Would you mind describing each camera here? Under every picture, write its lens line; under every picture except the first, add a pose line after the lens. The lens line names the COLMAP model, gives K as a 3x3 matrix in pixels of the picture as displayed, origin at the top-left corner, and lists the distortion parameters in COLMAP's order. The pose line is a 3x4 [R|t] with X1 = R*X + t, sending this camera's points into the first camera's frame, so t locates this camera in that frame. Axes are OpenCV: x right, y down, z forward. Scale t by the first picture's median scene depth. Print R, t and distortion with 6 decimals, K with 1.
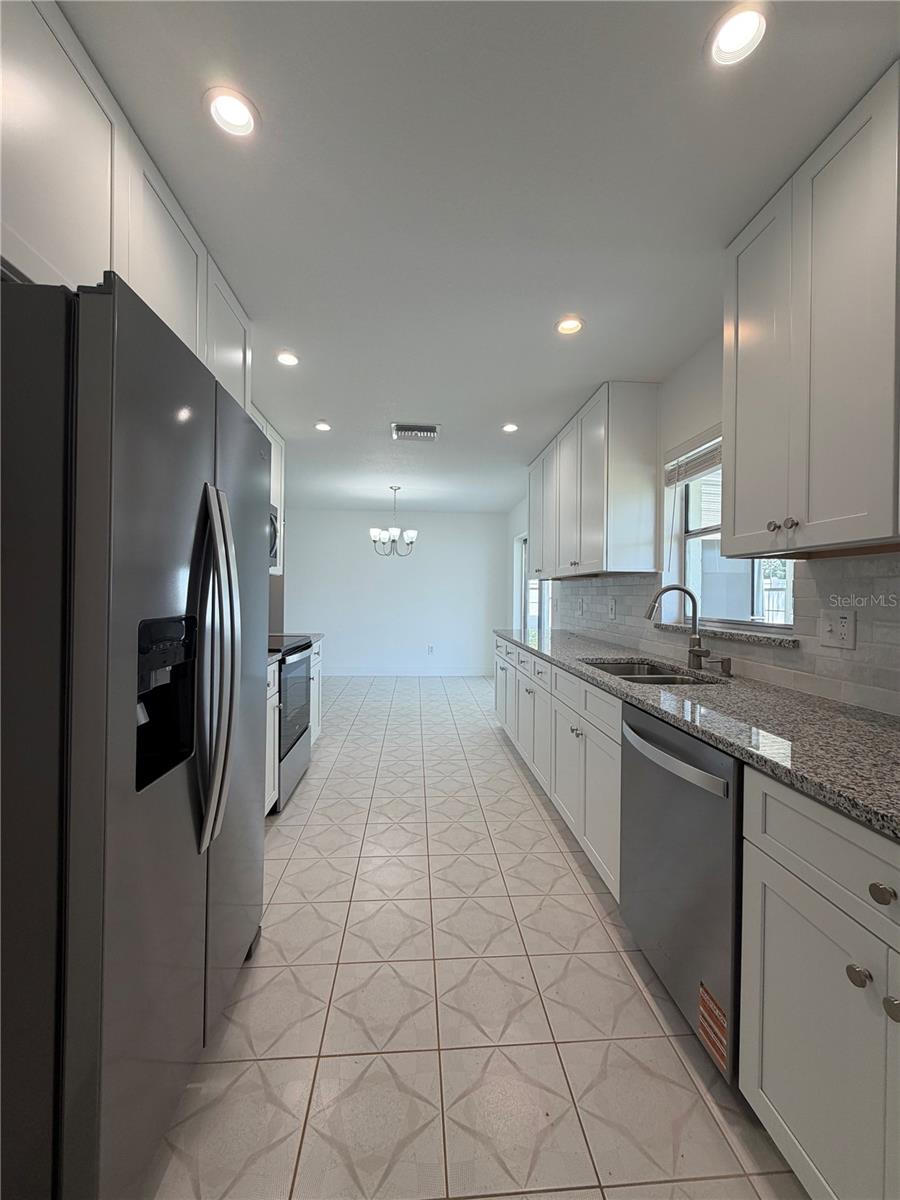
lens RADIAL K [[477.0, 0, 449.8], [0, 477.0, 595.9], [0, 0, 1]] dist [0.001155, -0.000094]
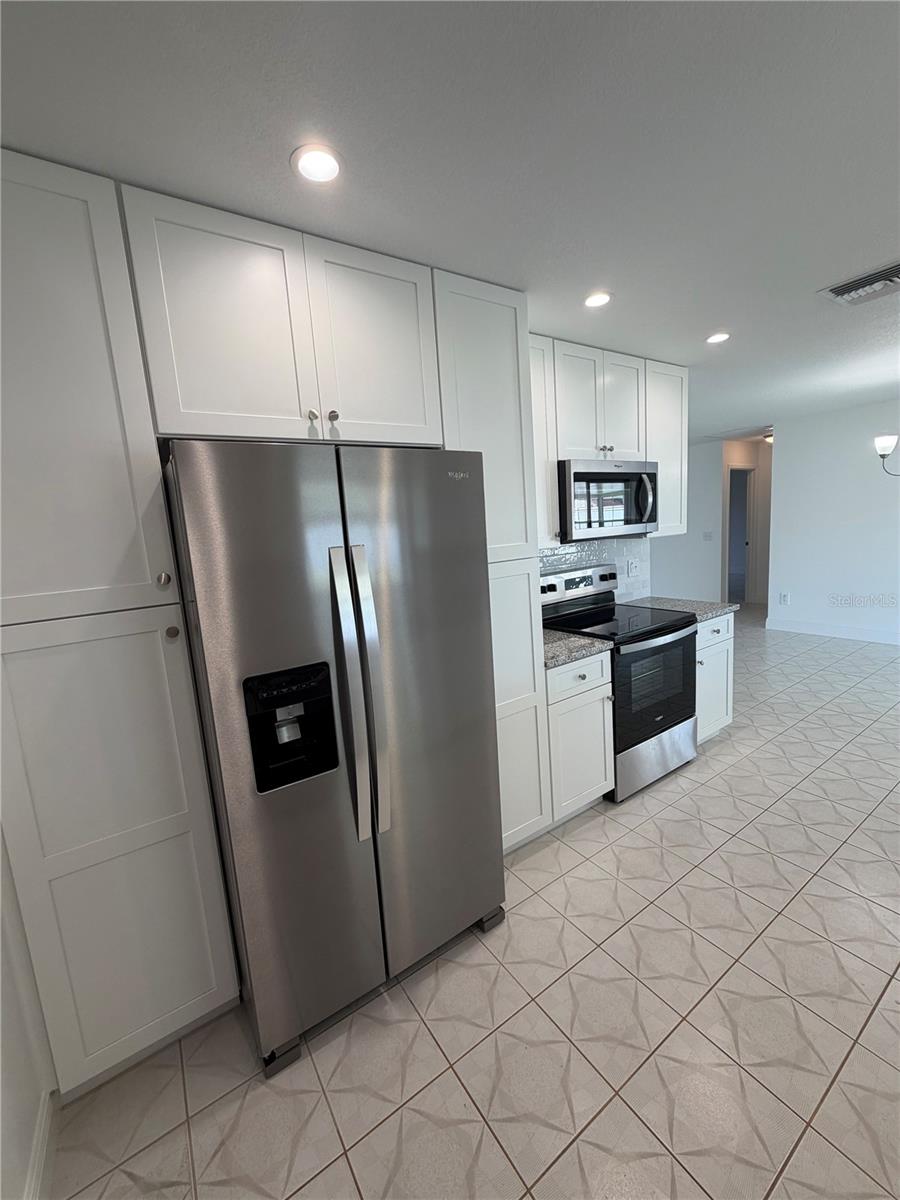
lens RADIAL K [[477.0, 0, 449.8], [0, 477.0, 598.1], [0, 0, 1]] dist [0.001155, -0.000094]
pose [[0.492354, 0.081510, -0.866570, 0.360328], [0.071300, 0.988482, 0.133487, -0.139679], [0.867470, -0.127510, 0.480872, 0.387411]]
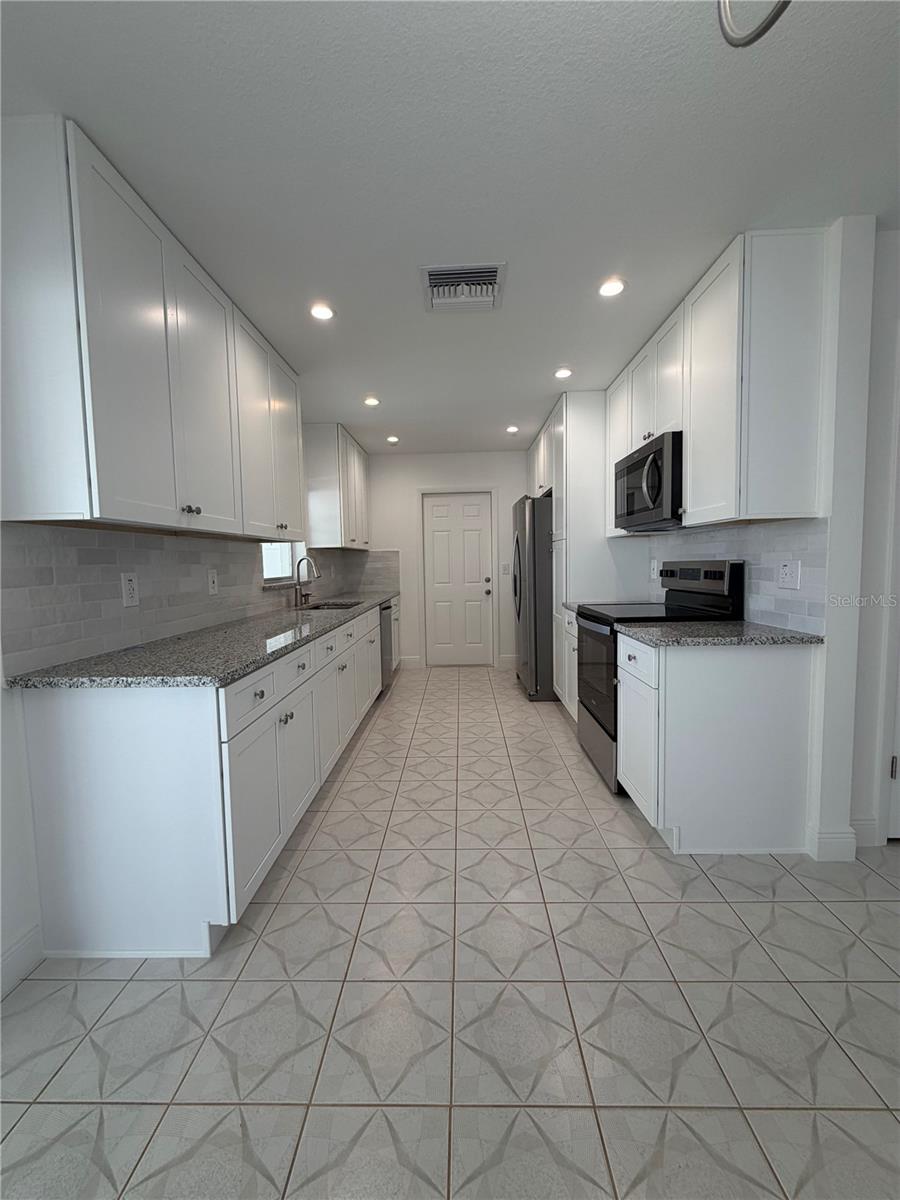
lens RADIAL K [[477.0, 0, 447.8], [0, 477.0, 597.3], [0, 0, 1]] dist [0.001155, -0.000094]
pose [[-0.994673, 0.001686, 0.103071, -0.198378], [0.009947, 0.996770, 0.079690, -0.008648], [-0.102604, 0.080291, -0.991477, 2.876536]]
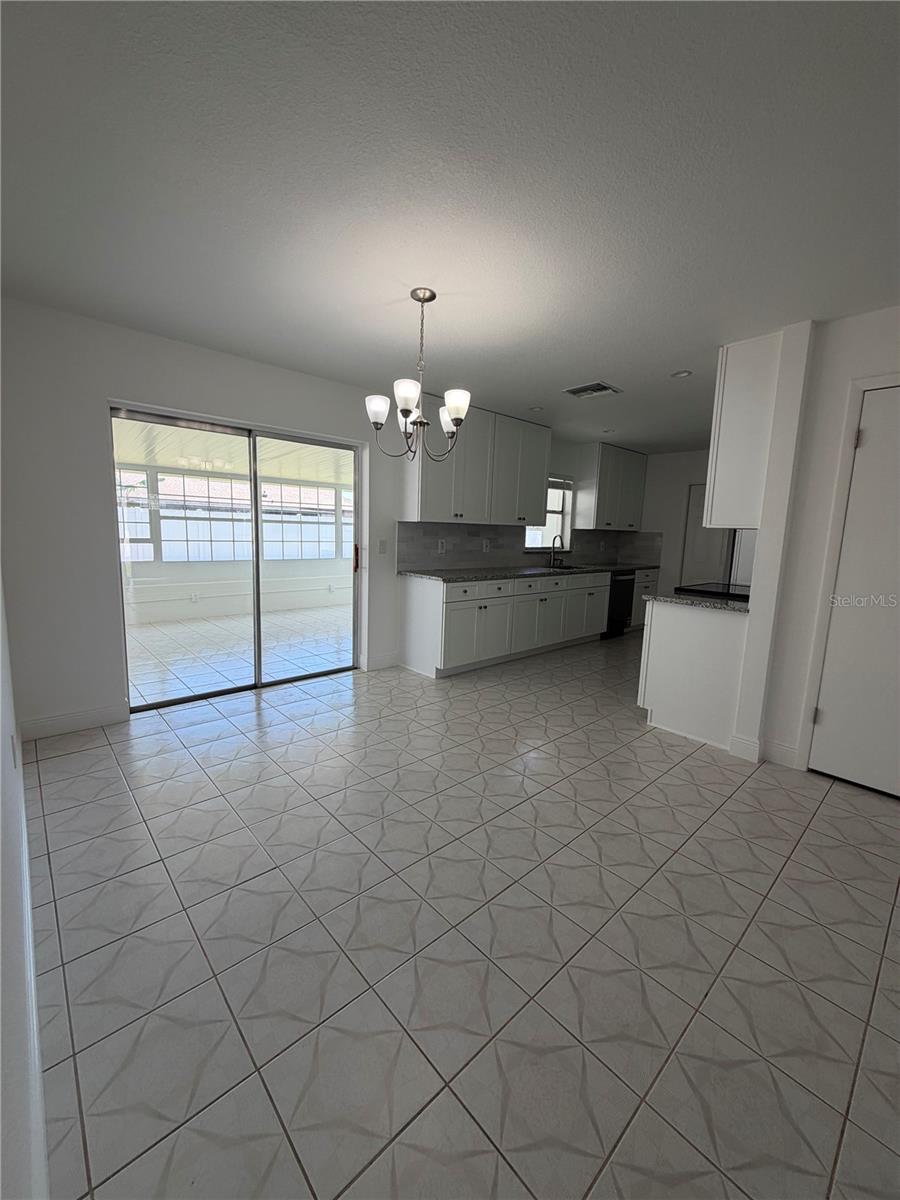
lens RADIAL K [[477.0, 0, 445.7], [0, 477.0, 592.8], [0, 0, 1]] dist [0.001155, -0.000094]
pose [[-0.611445, -0.133115, 0.780010, -1.355289], [-0.035127, 0.989343, 0.141304, -0.061468], [-0.790507, 0.059000, -0.609605, 3.432215]]
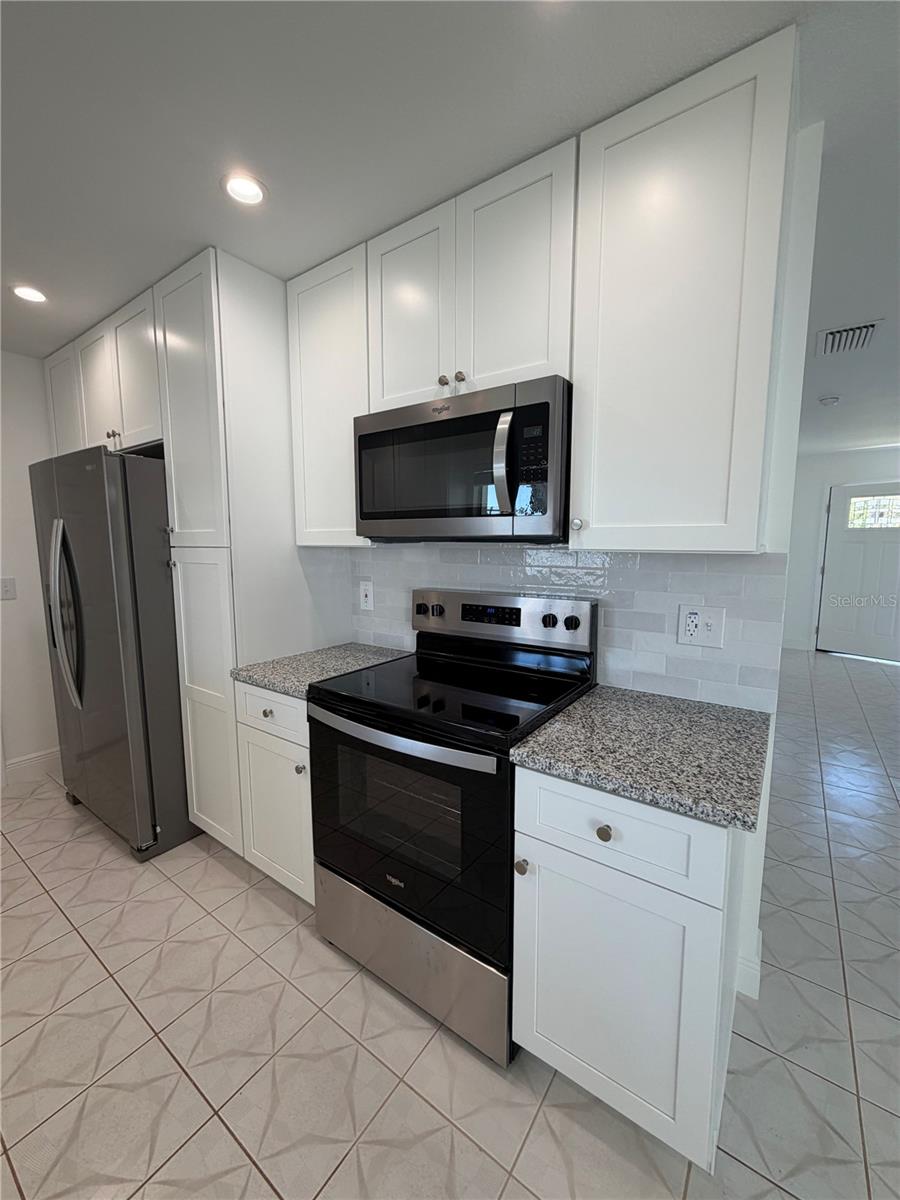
lens RADIAL K [[477.0, 0, 450.2], [0, 477.0, 597.8], [0, 0, 1]] dist [0.001155, -0.000094]
pose [[-0.642051, 0.077950, -0.762689, -0.021878], [-0.010056, 0.993876, 0.110044, -0.087169], [0.766596, 0.078324, -0.637335, 1.967164]]
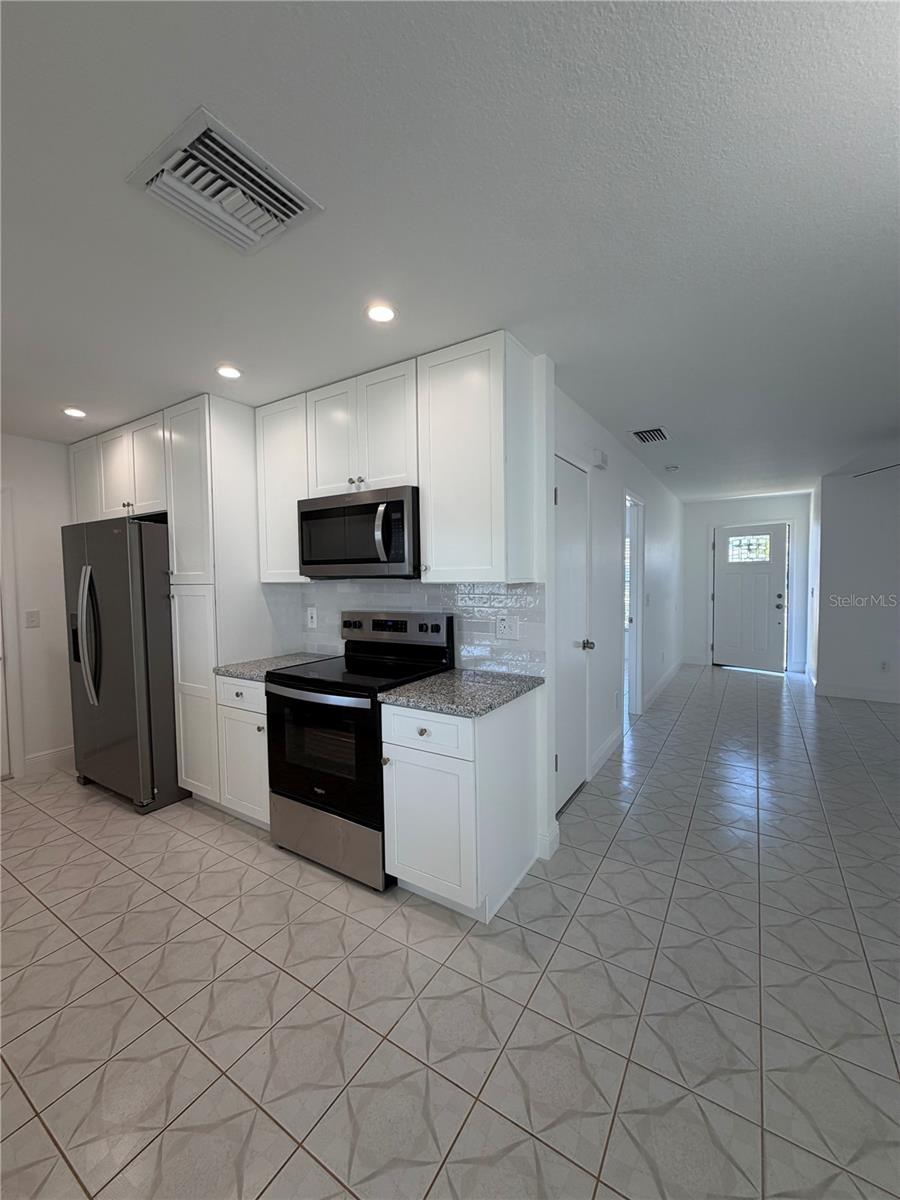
lens RADIAL K [[477.0, 0, 449.6], [0, 477.0, 597.7], [0, 0, 1]] dist [0.001155, -0.000094]
pose [[-0.600943, 0.032141, -0.798645, 0.226344], [0.003280, 0.999282, 0.037747, -0.089035], [0.799285, 0.020064, -0.600617, 2.401949]]
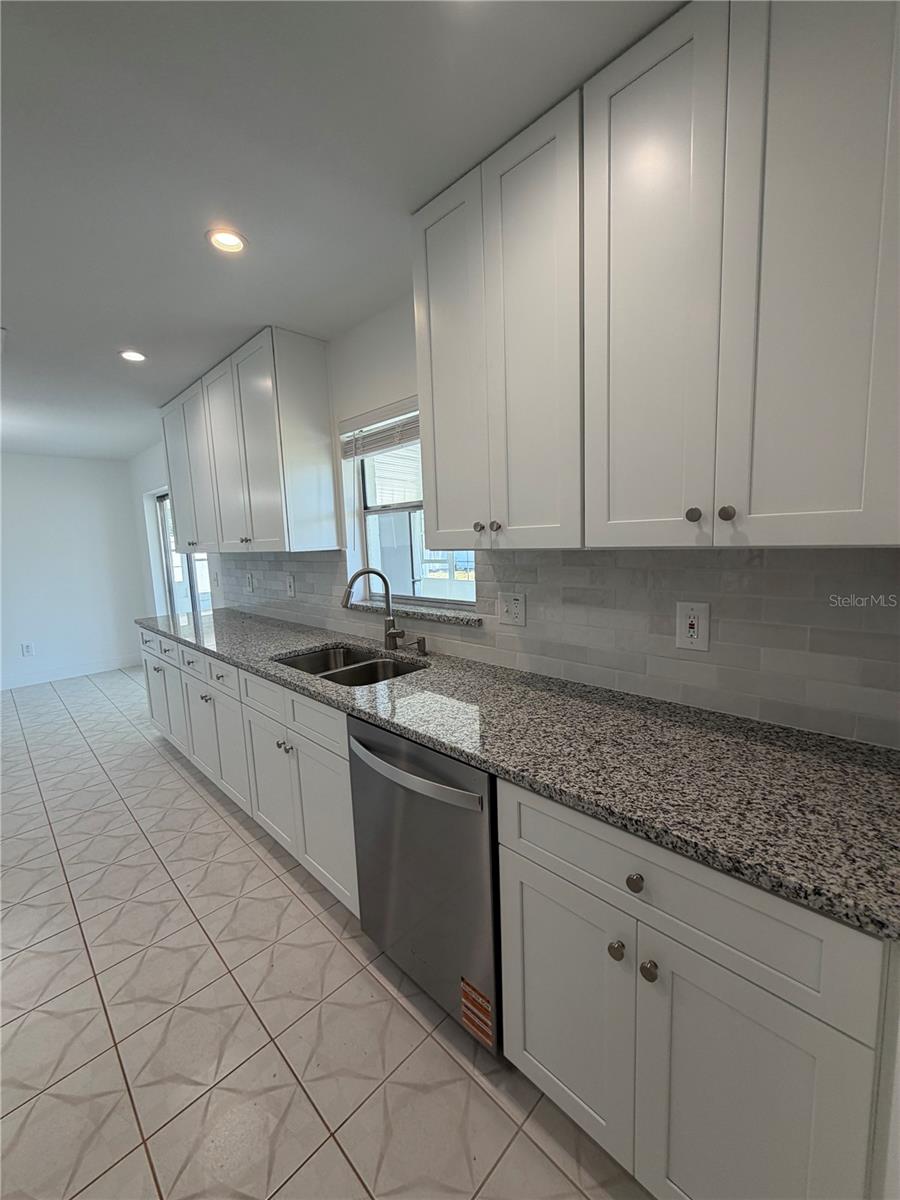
lens RADIAL K [[477.0, 0, 446.8], [0, 477.0, 597.1], [0, 0, 1]] dist [0.001155, -0.000094]
pose [[0.757814, -0.119993, 0.641342, -0.041276], [0.049227, 0.990657, 0.127181, -0.090523], [-0.650611, -0.064809, 0.756641, 0.174211]]
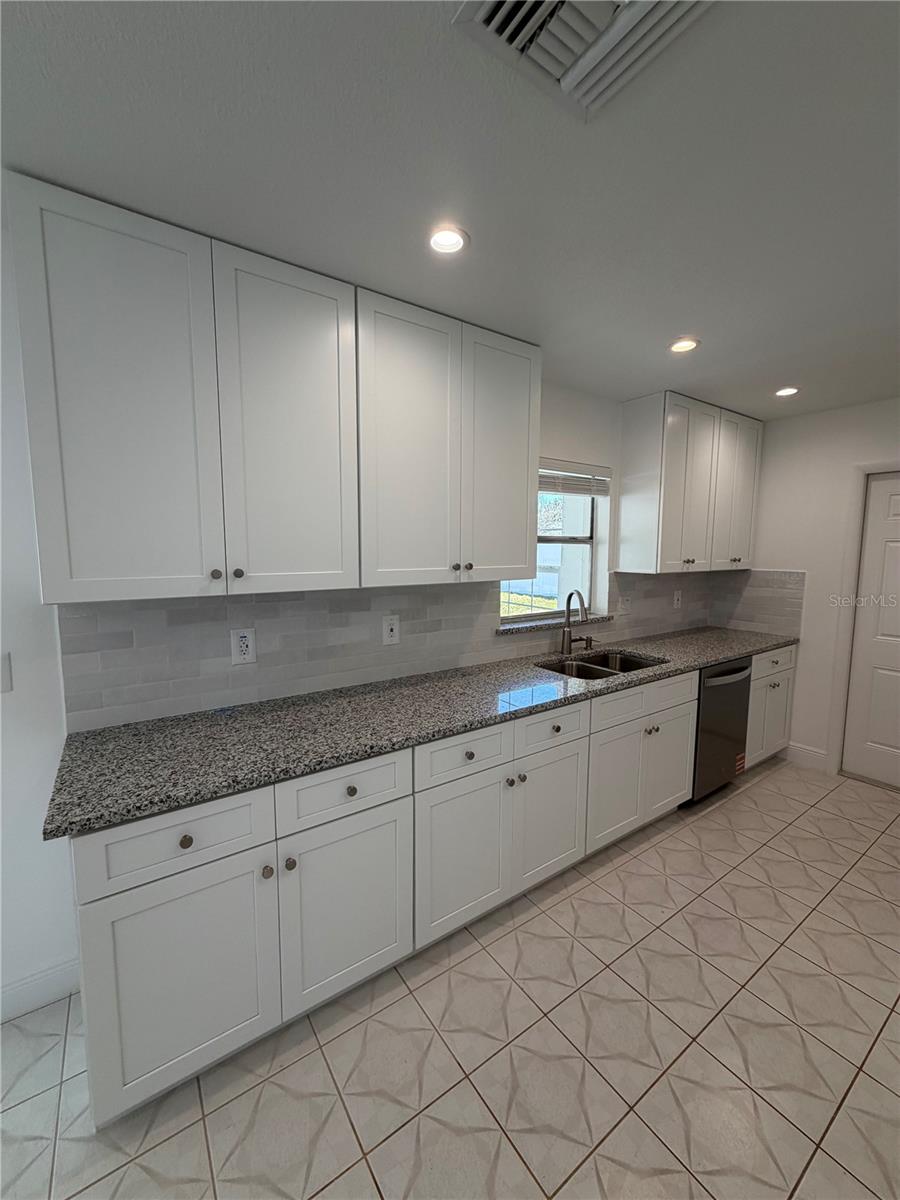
lens RADIAL K [[477.0, 0, 451.6], [0, 477.0, 597.6], [0, 0, 1]] dist [0.001155, -0.000094]
pose [[-0.508275, -0.102395, 0.855086, -0.445652], [-0.005790, 0.993290, 0.115504, -0.156698], [-0.861175, 0.053757, -0.505458, 2.096195]]
